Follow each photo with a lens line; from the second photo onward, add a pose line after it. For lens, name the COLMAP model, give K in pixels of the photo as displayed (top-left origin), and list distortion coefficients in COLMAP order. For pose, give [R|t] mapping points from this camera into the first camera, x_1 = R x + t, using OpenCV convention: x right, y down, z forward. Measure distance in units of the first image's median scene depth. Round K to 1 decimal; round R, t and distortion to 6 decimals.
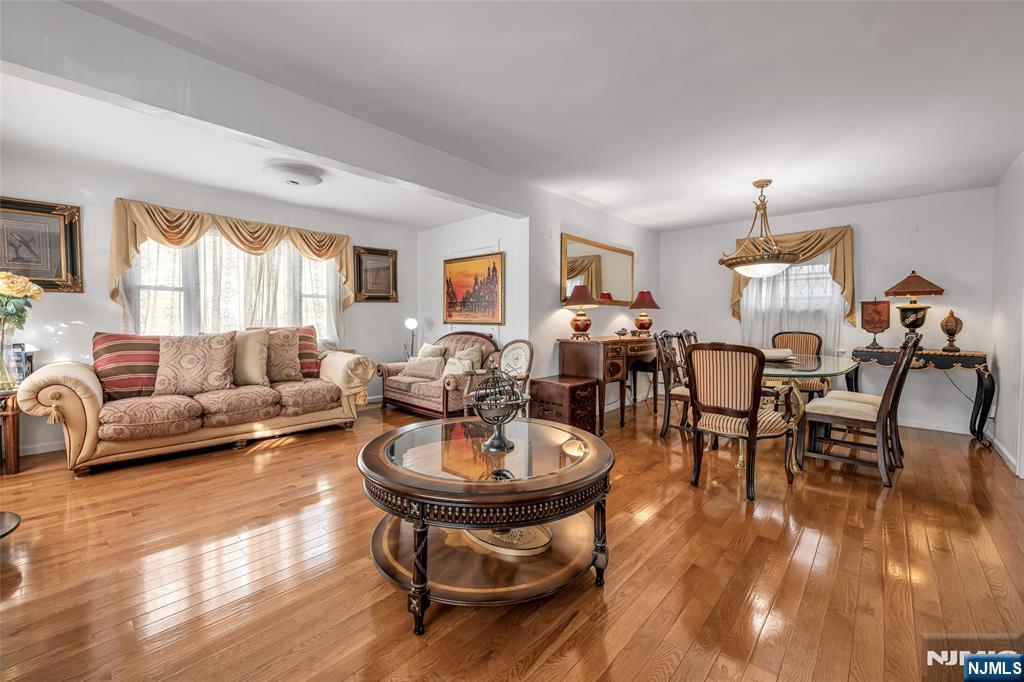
lens RADIAL K [[408.7, 0, 512.5], [0, 408.7, 333.6], [0, 0, 1]] dist [-0.000344, 0.000155]
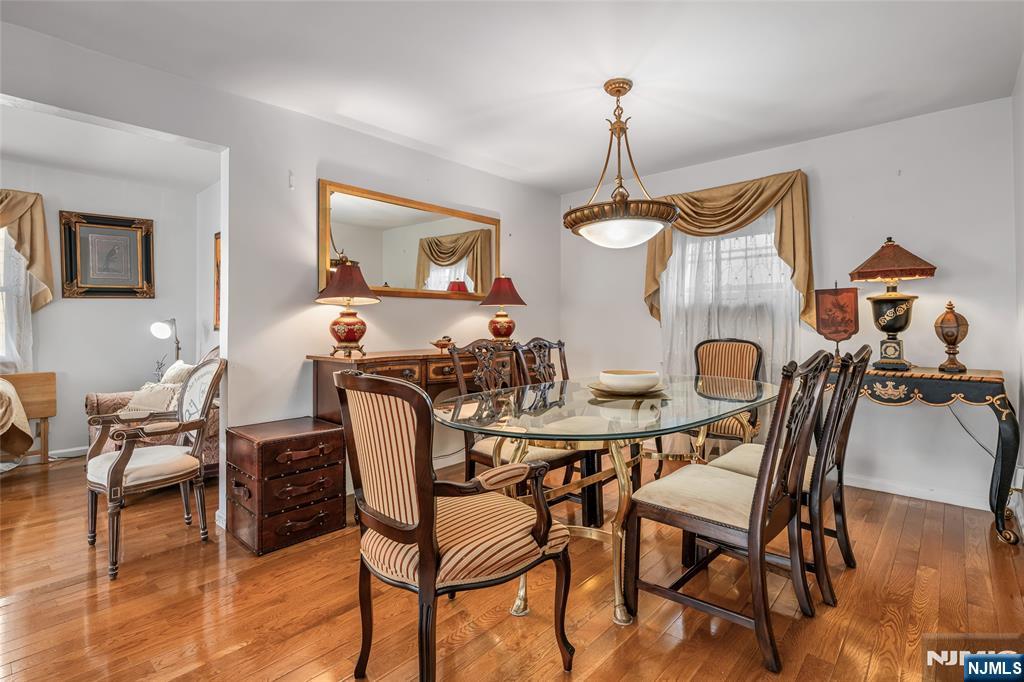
lens RADIAL K [[486.7, 0, 522.8], [0, 486.7, 323.8], [0, 0, 1]] dist [0.000284, 0.000072]
pose [[0.999822, -0.007476, 0.017299, 0.430089], [0.008063, 0.999386, -0.034084, -0.006101], [-0.017033, 0.034218, 0.999269, 0.297702]]
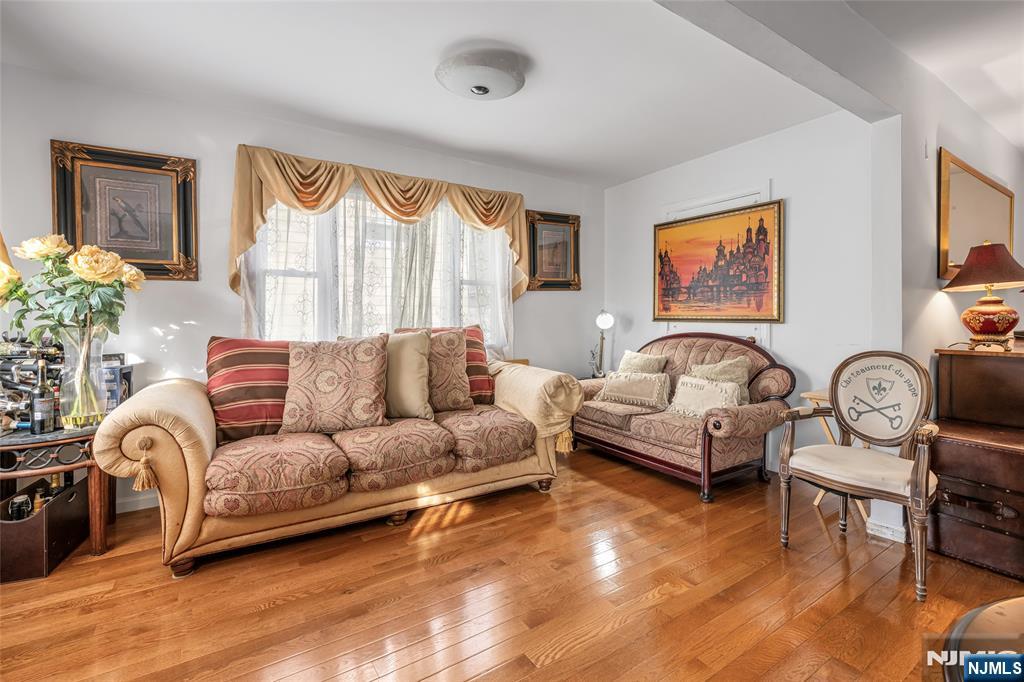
lens RADIAL K [[460.8, 0, 519.9], [0, 460.8, 320.1], [0, 0, 1]] dist [-0.000808, -0.000247]
pose [[0.971760, -0.006814, -0.235872, -0.282135], [0.000912, 0.999684, -0.025119, -0.009746], [0.235969, 0.024195, 0.971459, 0.314353]]
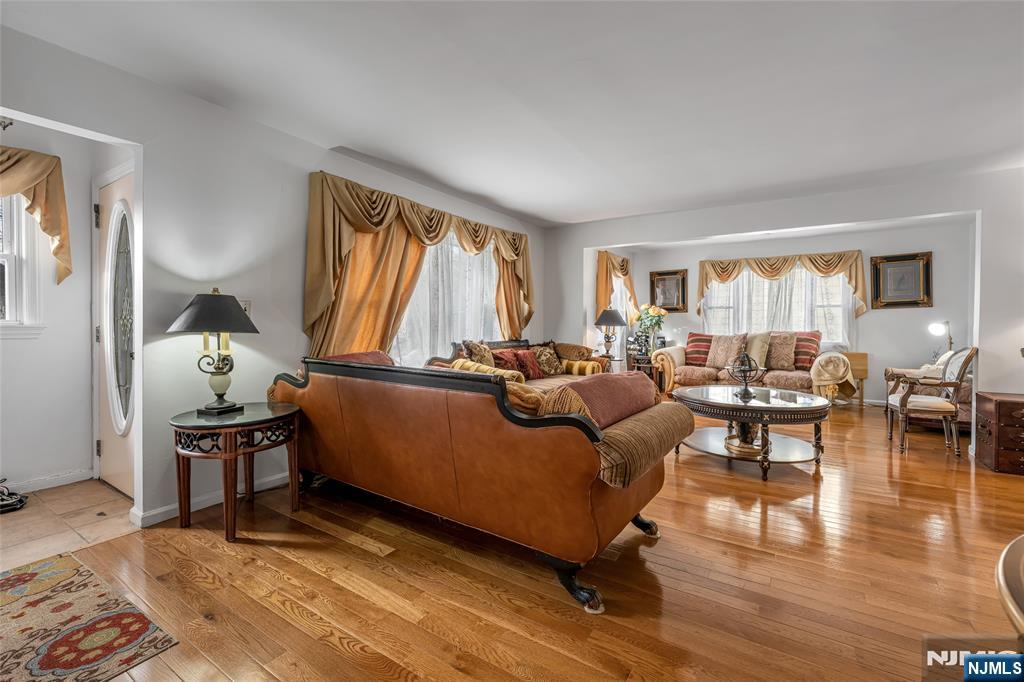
lens RADIAL K [[439.2, 0, 516.9], [0, 439.2, 330.5], [0, 0, 1]] dist [-0.001411, -0.000051]
pose [[0.168504, 0.005124, -0.985688, 0.782327], [-0.034408, 0.999408, -0.000687, 0.014814], [0.985100, 0.034032, 0.168581, -0.140331]]
